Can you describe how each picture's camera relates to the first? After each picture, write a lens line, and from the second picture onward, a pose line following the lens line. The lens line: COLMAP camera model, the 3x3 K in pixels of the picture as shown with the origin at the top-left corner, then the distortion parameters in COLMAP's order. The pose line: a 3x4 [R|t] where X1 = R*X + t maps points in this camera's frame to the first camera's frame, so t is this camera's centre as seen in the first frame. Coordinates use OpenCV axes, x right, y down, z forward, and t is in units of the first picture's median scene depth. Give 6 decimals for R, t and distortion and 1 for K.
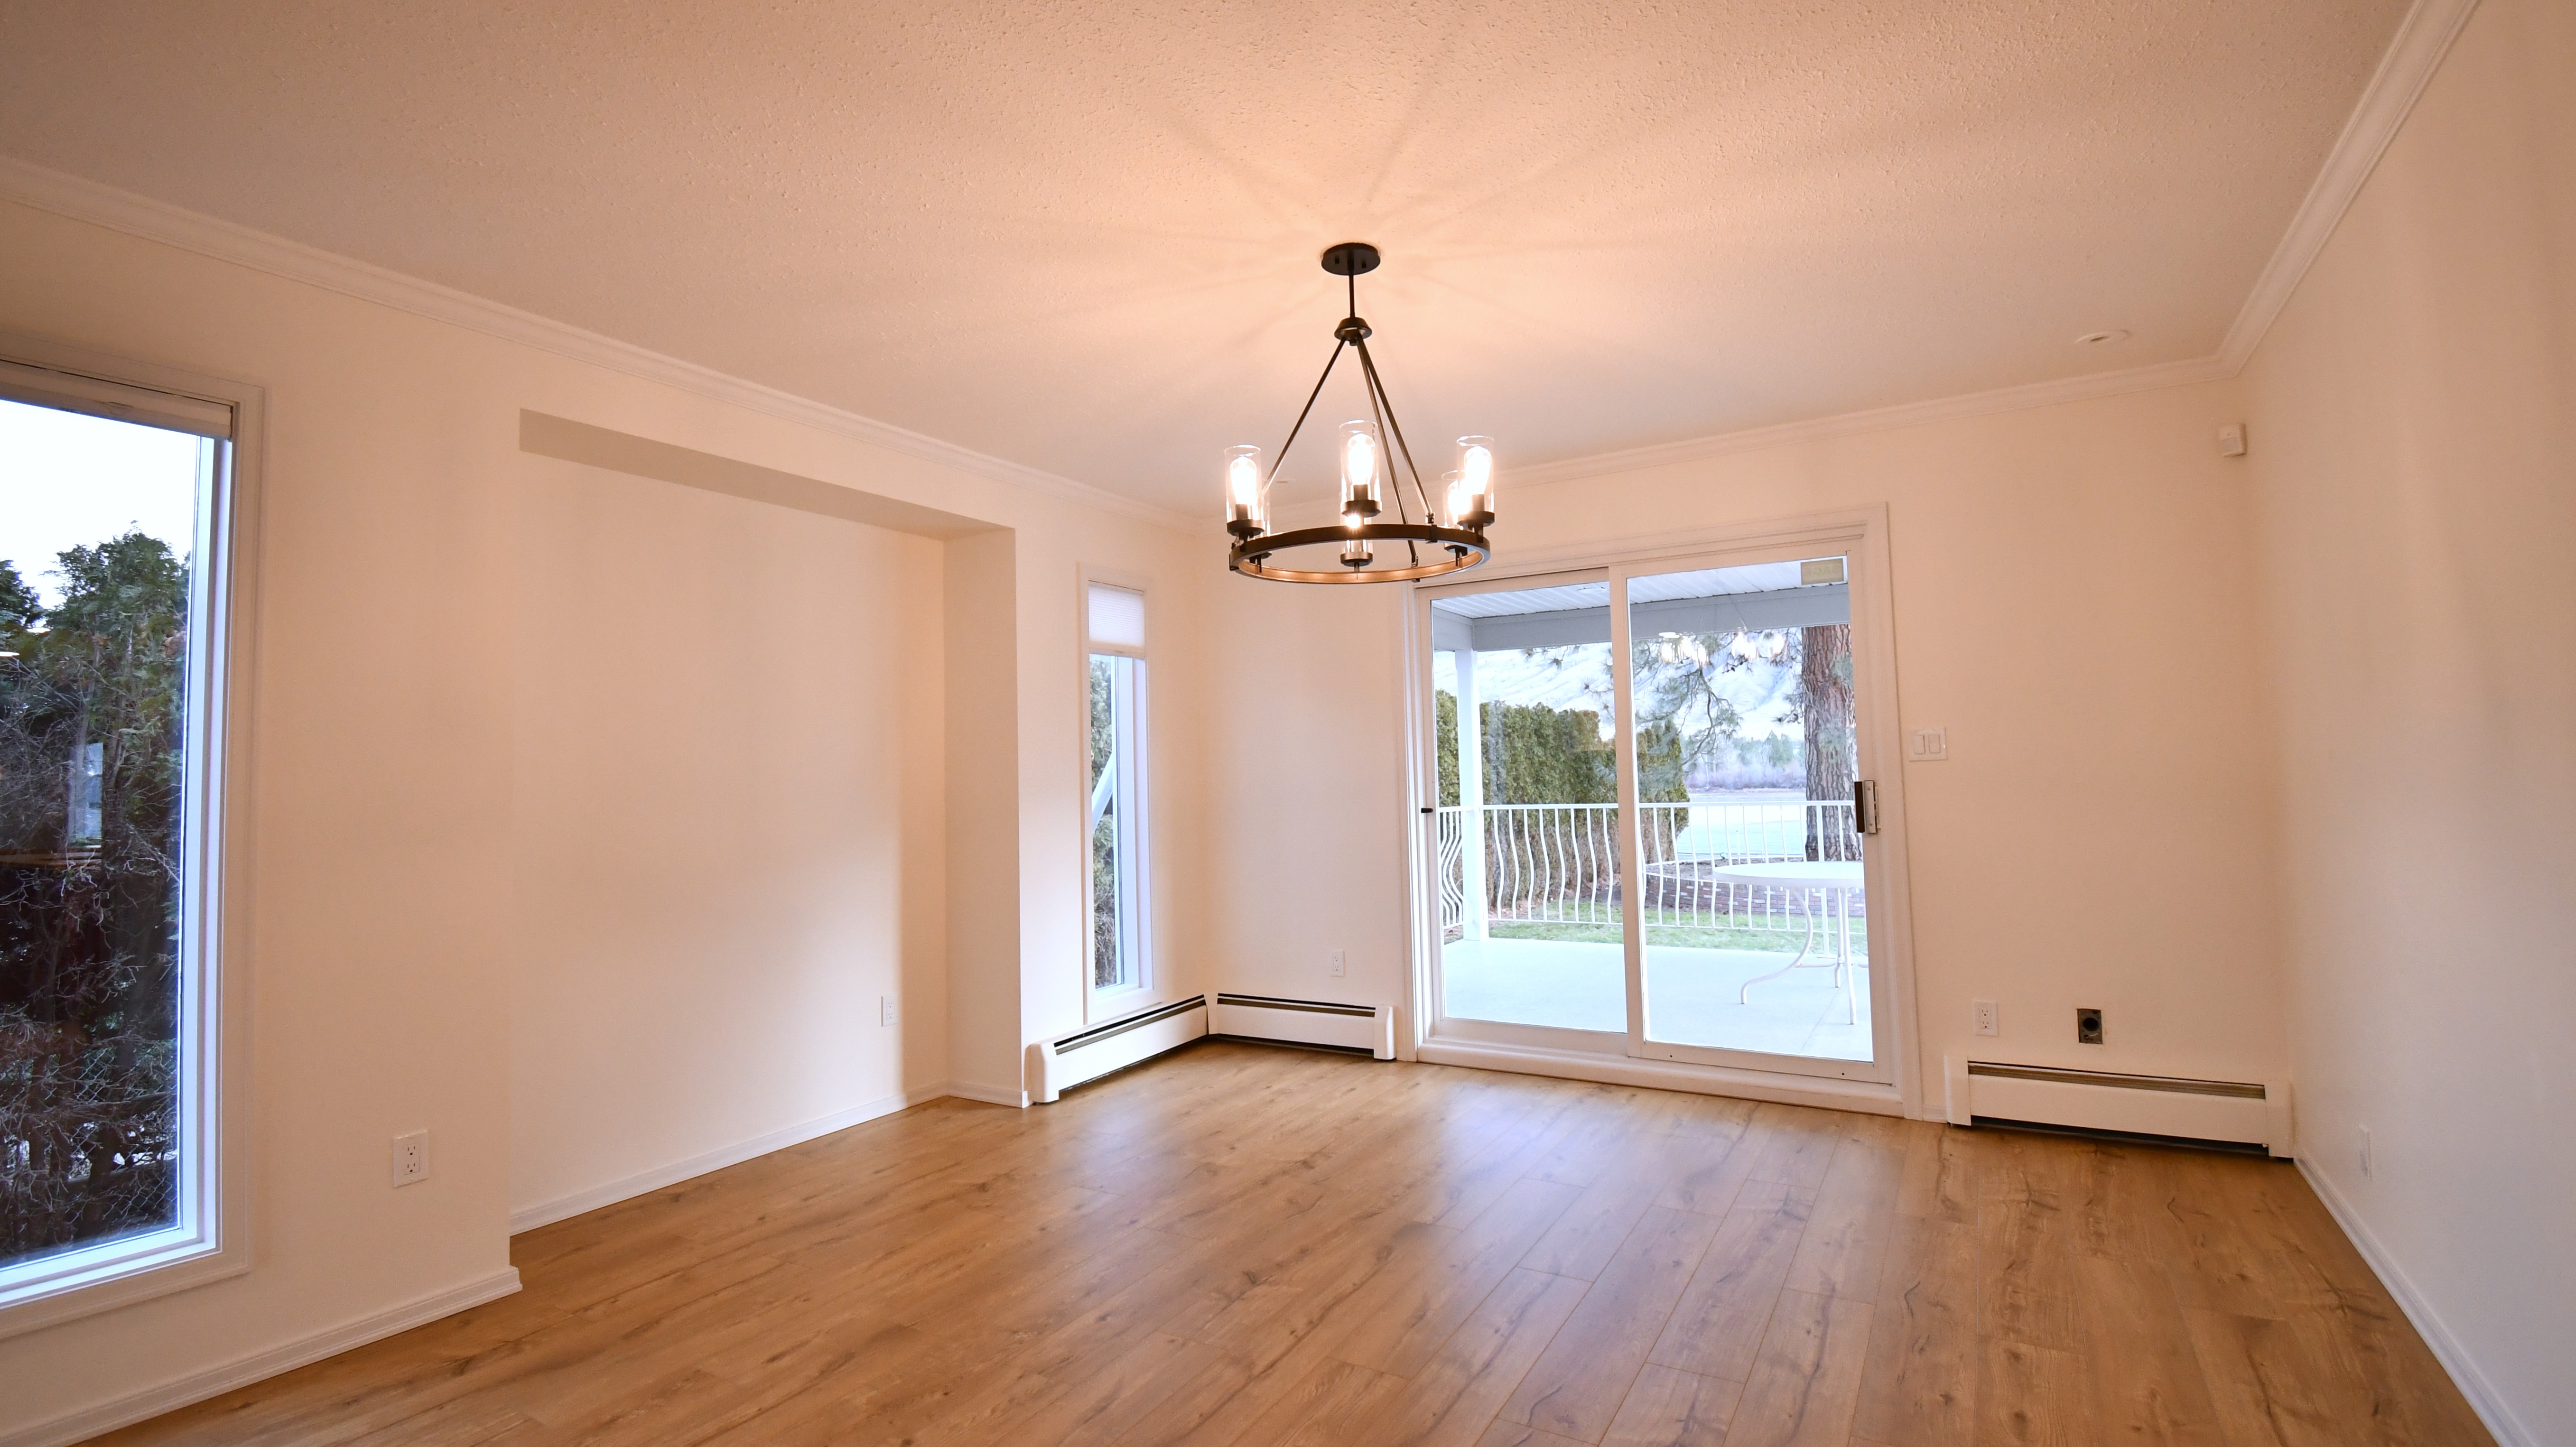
lens RADIAL K [[1131.8, 0, 1285.2], [0, 1131.8, 709.0], [0, 0, 1]] dist [0.032434, -0.038248]
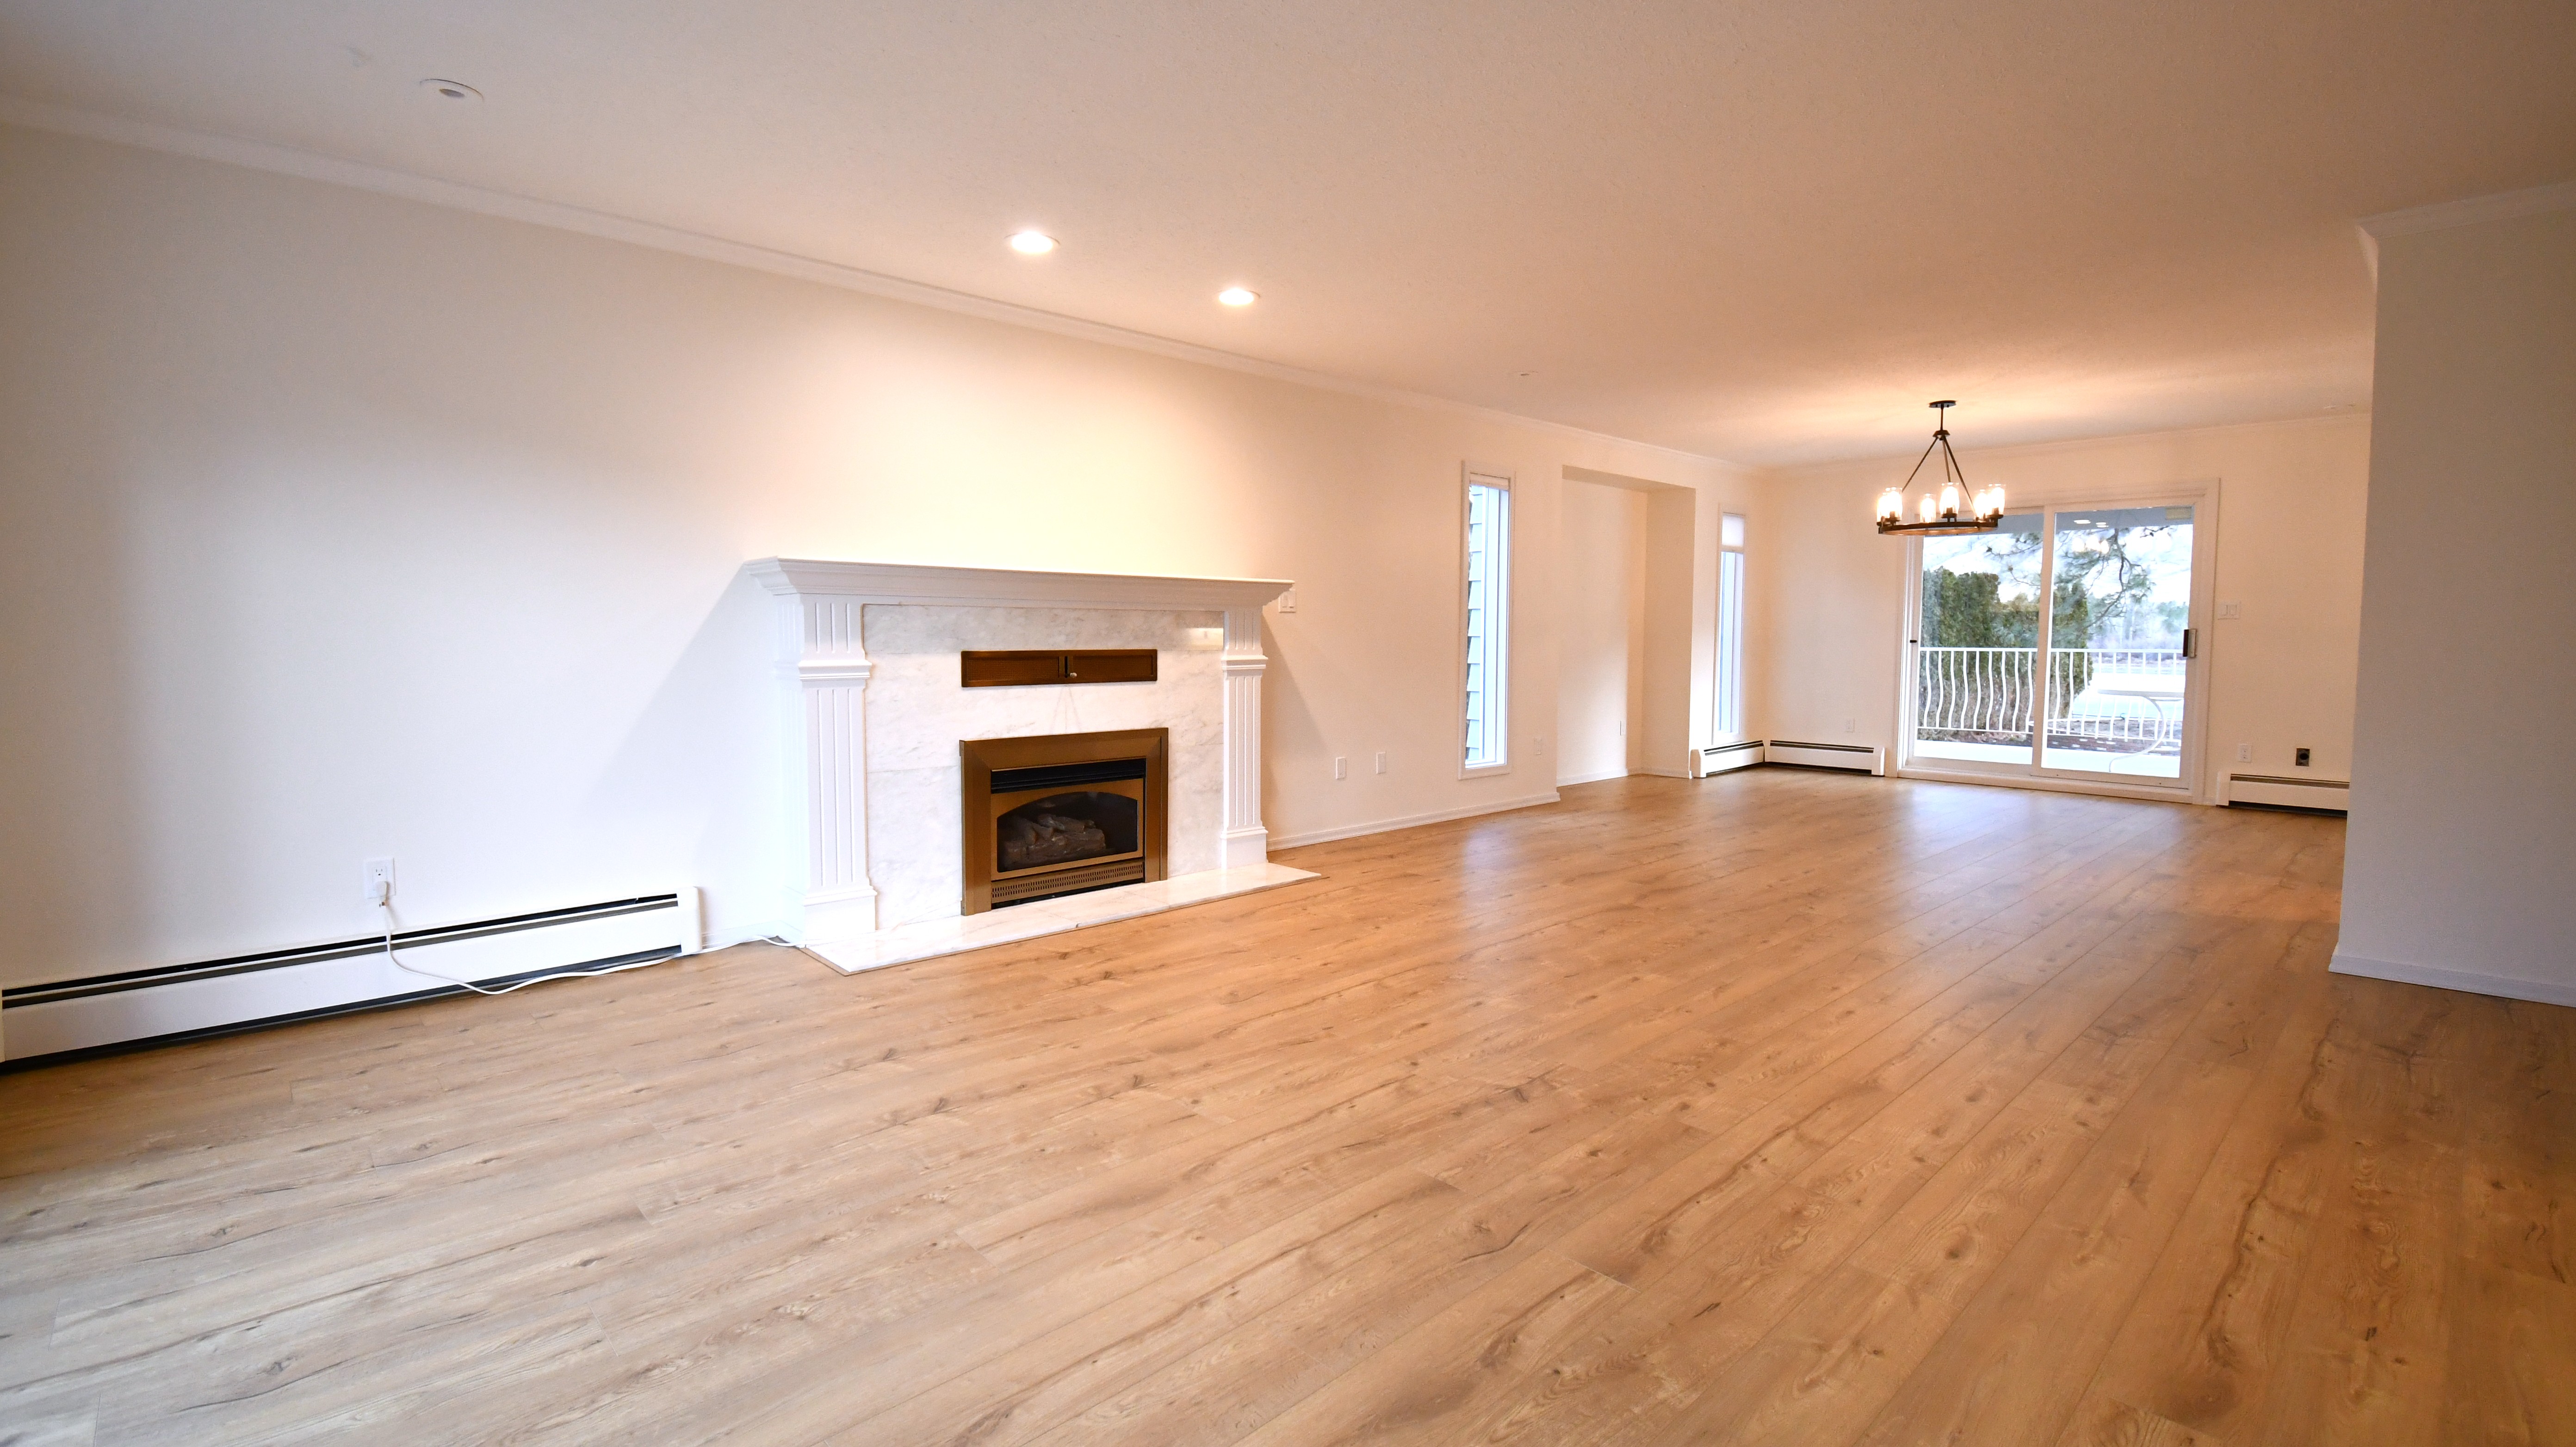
lens RADIAL K [[1131.8, 0, 1285.2], [0, 1131.8, 709.0], [0, 0, 1]] dist [0.032434, -0.038248]
pose [[0.961239, 0.044883, -0.272040, -0.333559], [-0.009237, 0.991350, 0.130921, -0.030045], [0.275563, -0.123334, 0.953338, -0.994709]]
